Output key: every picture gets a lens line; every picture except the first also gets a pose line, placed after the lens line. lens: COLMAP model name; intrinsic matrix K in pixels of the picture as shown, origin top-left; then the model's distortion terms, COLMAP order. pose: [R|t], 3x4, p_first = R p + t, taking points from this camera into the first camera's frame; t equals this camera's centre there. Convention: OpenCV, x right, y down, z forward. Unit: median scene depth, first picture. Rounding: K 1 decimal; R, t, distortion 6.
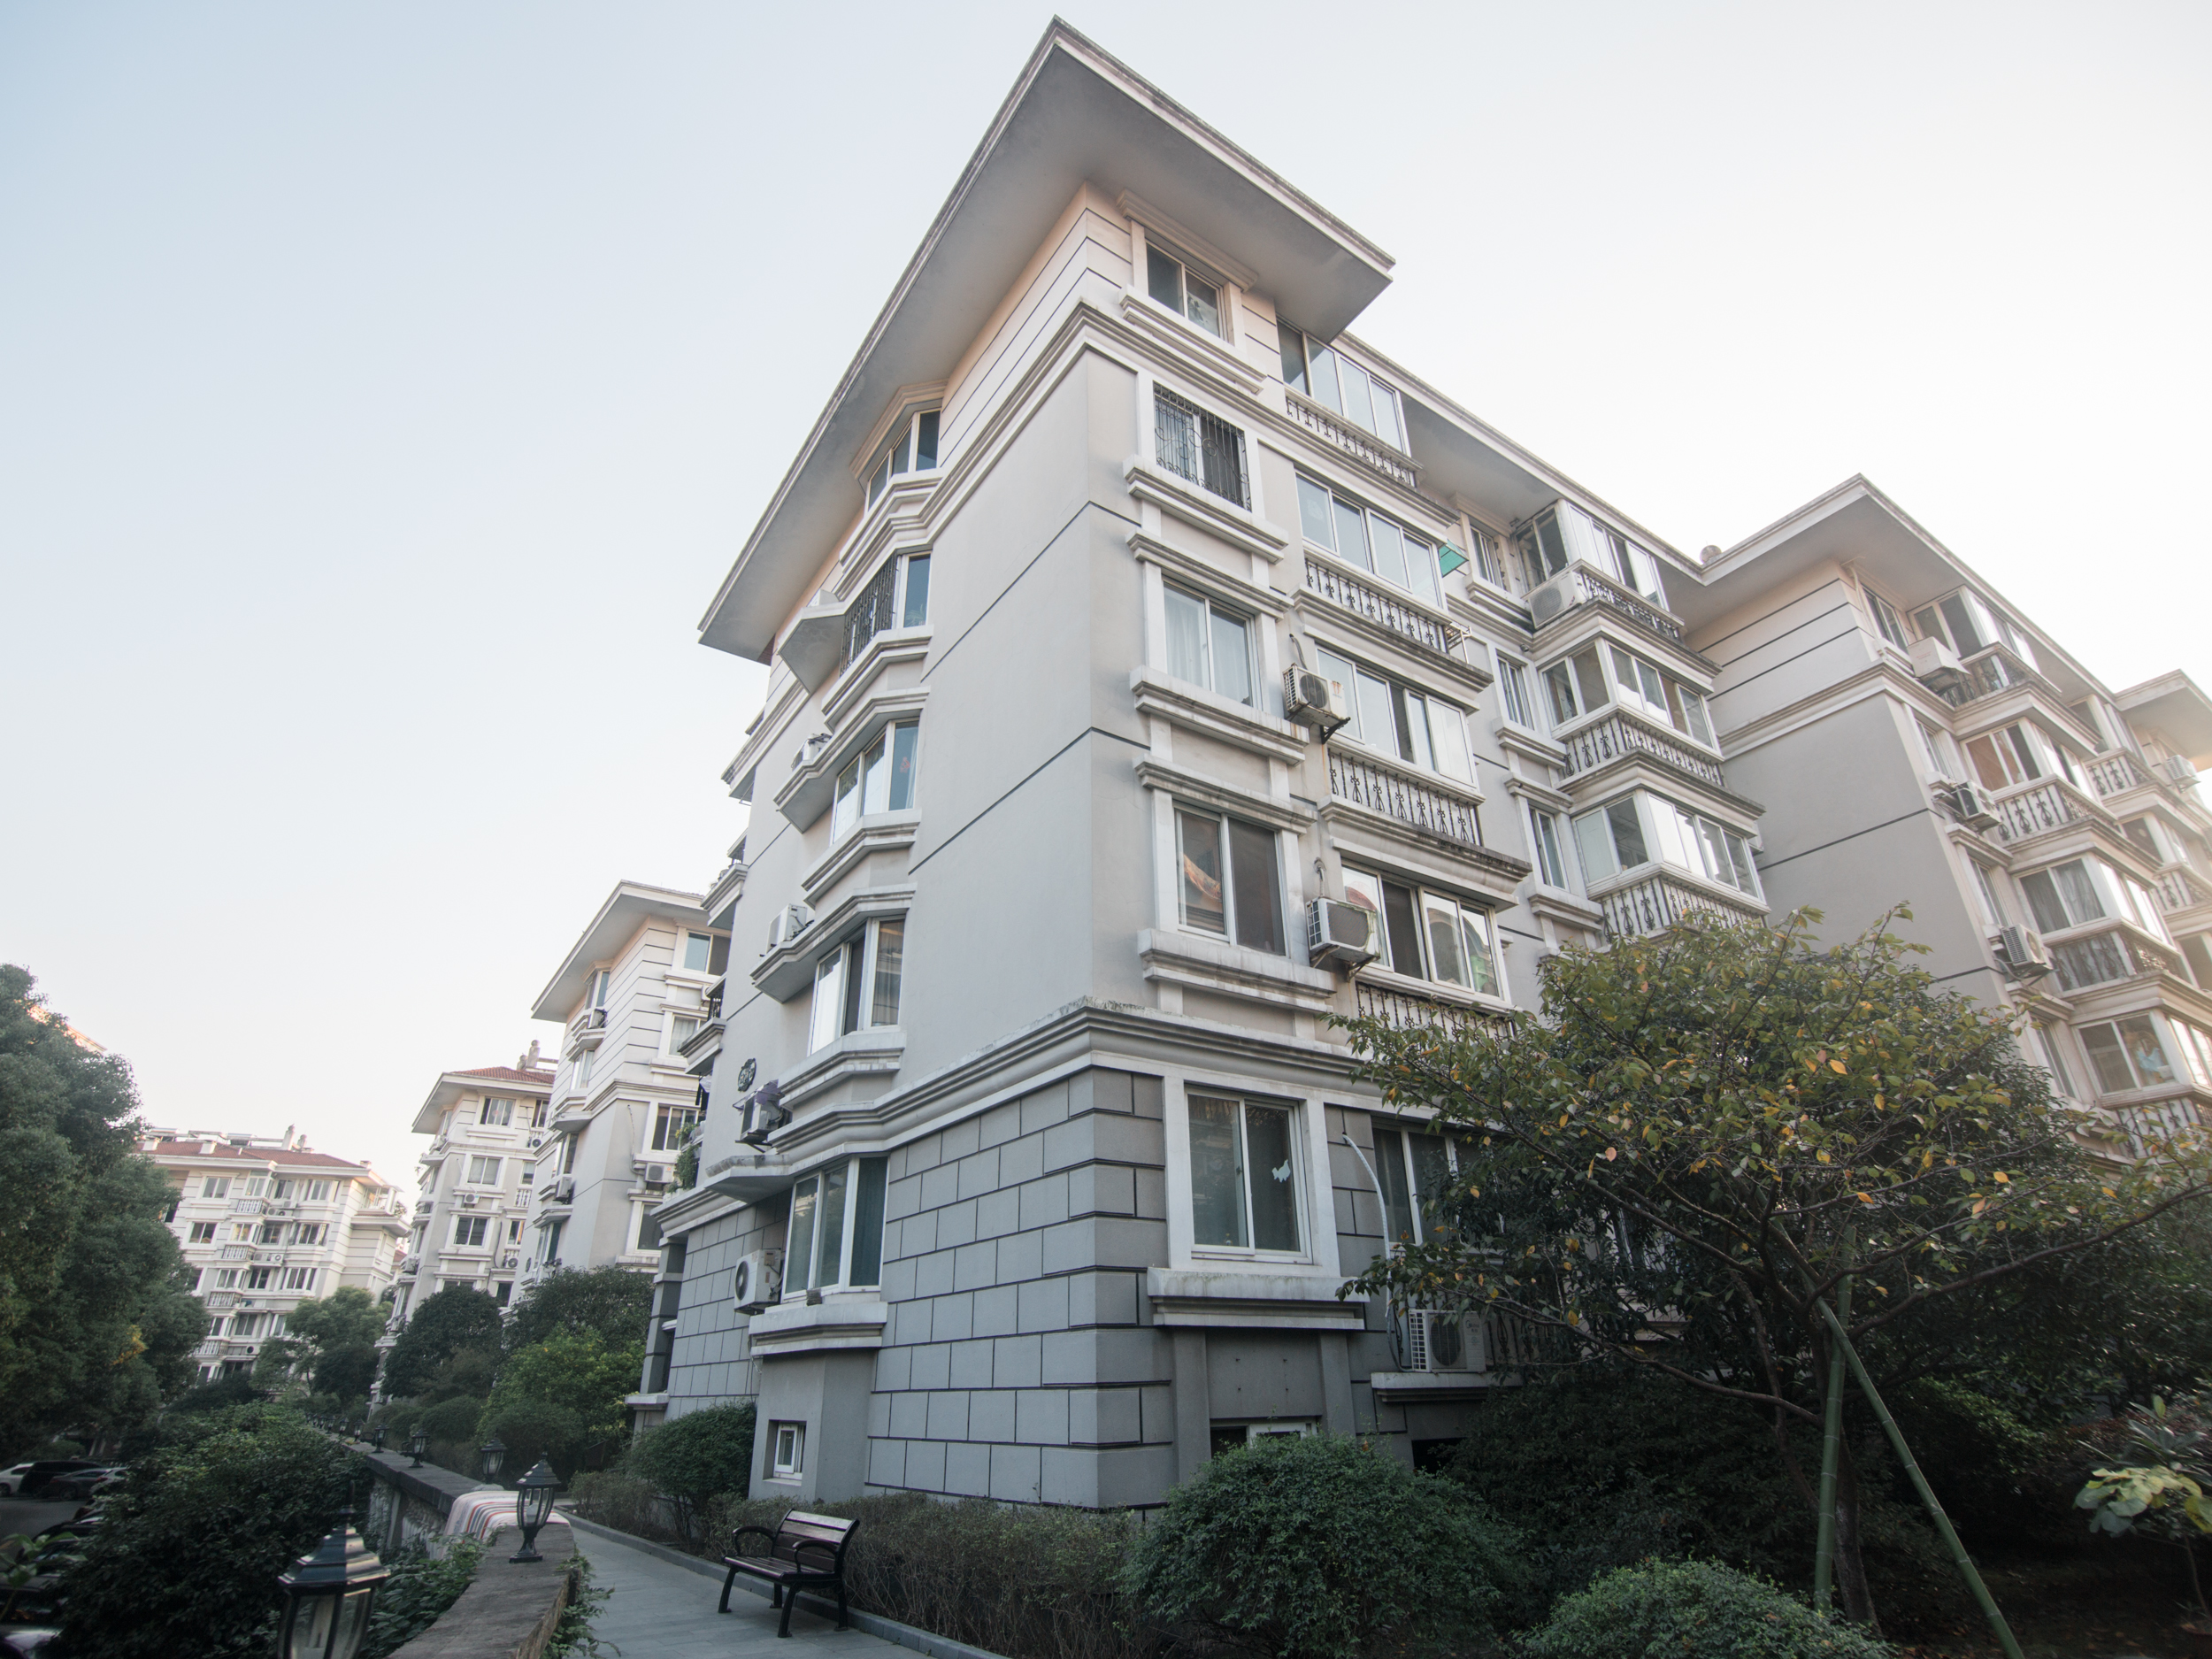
lens RADIAL K [[1131.1, 0, 1109.6], [0, 1131.1, 835.1], [0, 0, 1]] dist [0.003492, -0.012360]
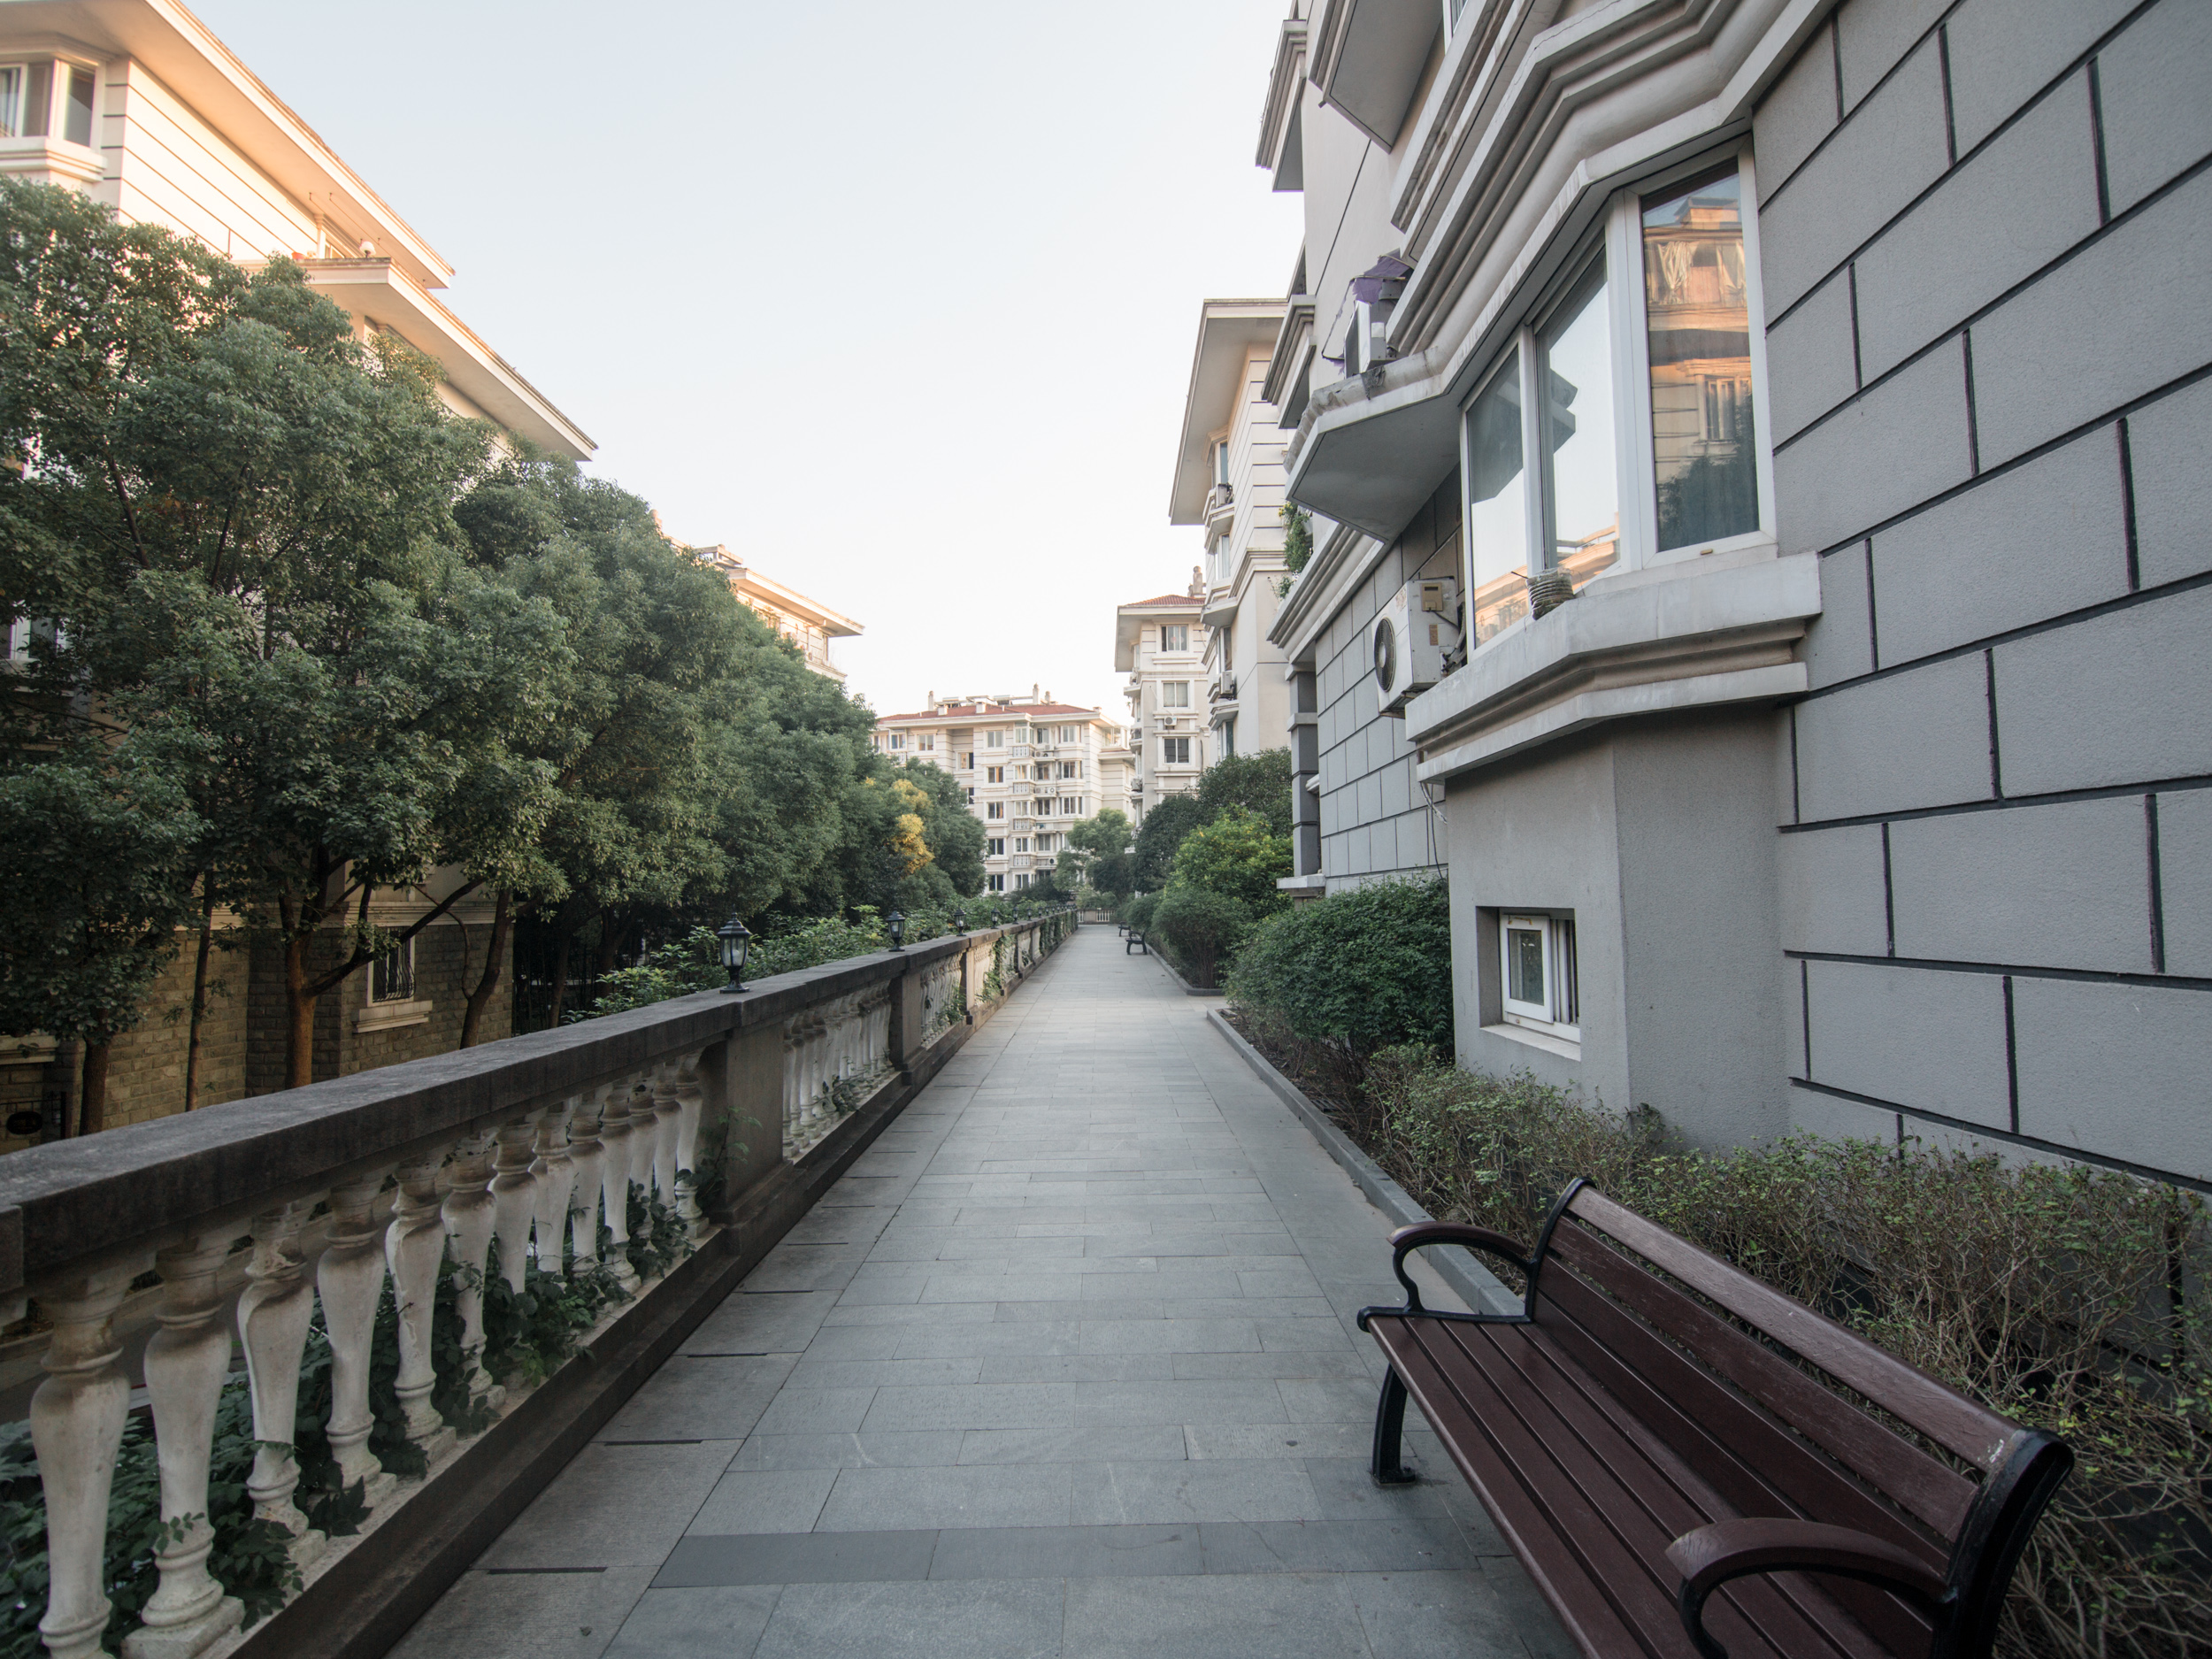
lens RADIAL K [[1131.1, 0, 1109.6], [0, 1131.1, 835.1], [0, 0, 1]] dist [0.003492, -0.012360]
pose [[0.831486, -0.031446, -0.554655, -0.038980], [0.249000, 0.913591, 0.321481, 0.070205], [0.496619, -0.405416, 0.767468, 0.134489]]
